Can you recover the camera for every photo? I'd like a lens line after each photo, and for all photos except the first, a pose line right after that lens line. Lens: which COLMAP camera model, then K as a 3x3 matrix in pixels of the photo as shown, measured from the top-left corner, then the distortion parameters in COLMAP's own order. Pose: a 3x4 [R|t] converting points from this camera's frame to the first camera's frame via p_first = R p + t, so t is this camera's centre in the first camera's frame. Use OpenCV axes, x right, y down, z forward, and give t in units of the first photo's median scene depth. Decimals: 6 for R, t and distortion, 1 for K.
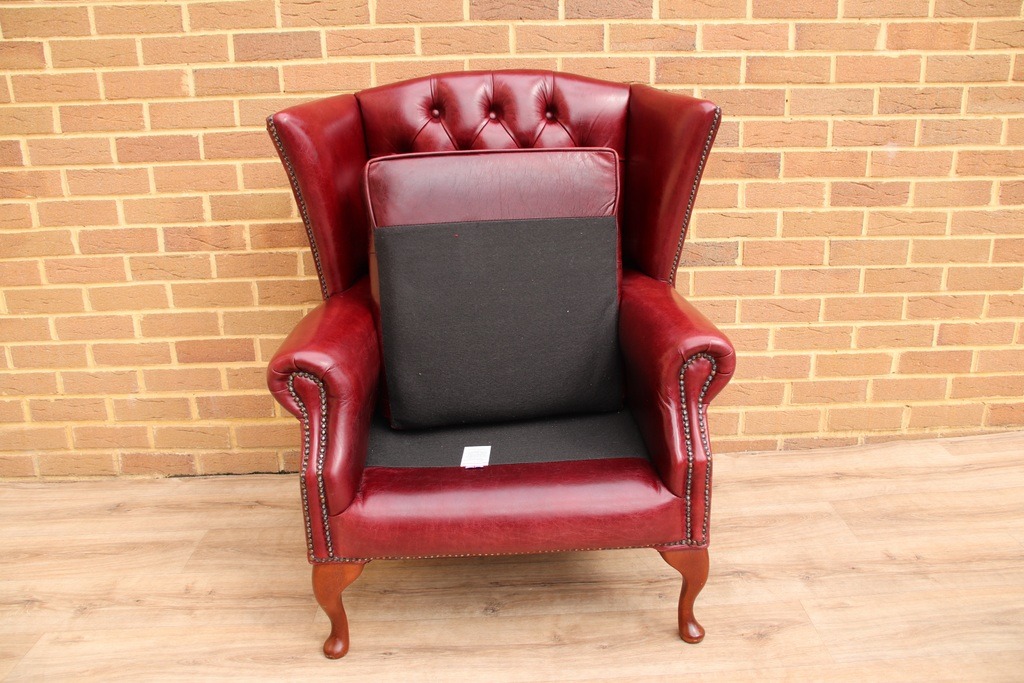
lens RADIAL K [[879.9, 0, 512.0], [0, 879.9, 341.5], [0, 0, 1]] dist [-0.008069, 0.008274]
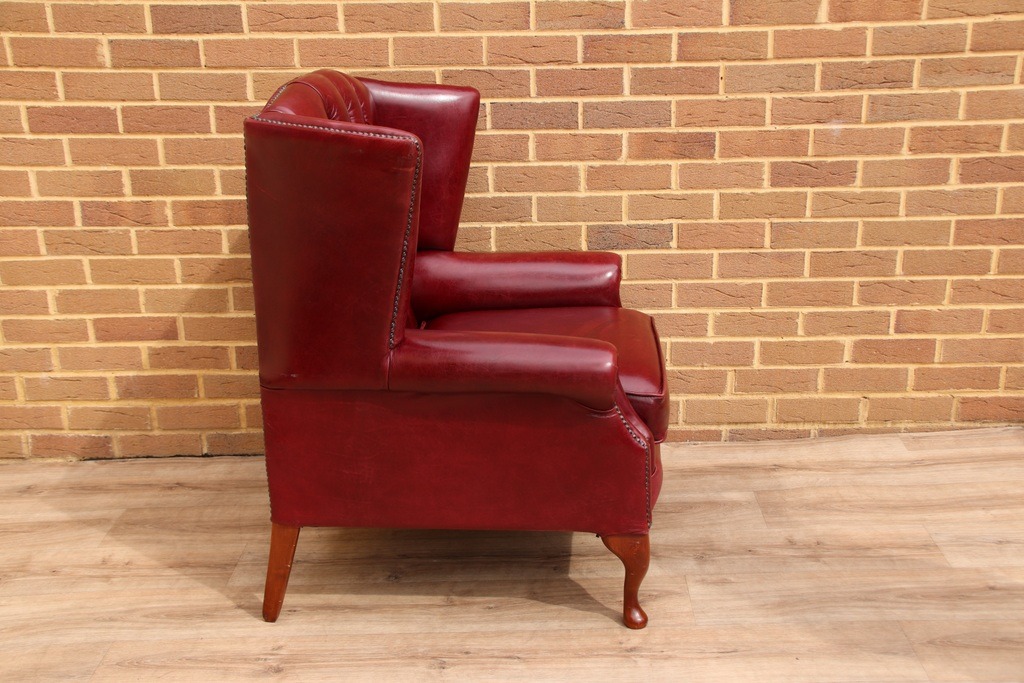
lens RADIAL K [[1336.1, 0, 512.0], [0, 1336.1, 341.5], [0, 0, 1]] dist [0.194571, 0.601371]
pose [[0.998604, 0.013972, -0.050946, 0.159656], [-0.012792, 0.999644, 0.023415, -0.016387], [0.051255, -0.022731, 0.998427, -0.496671]]
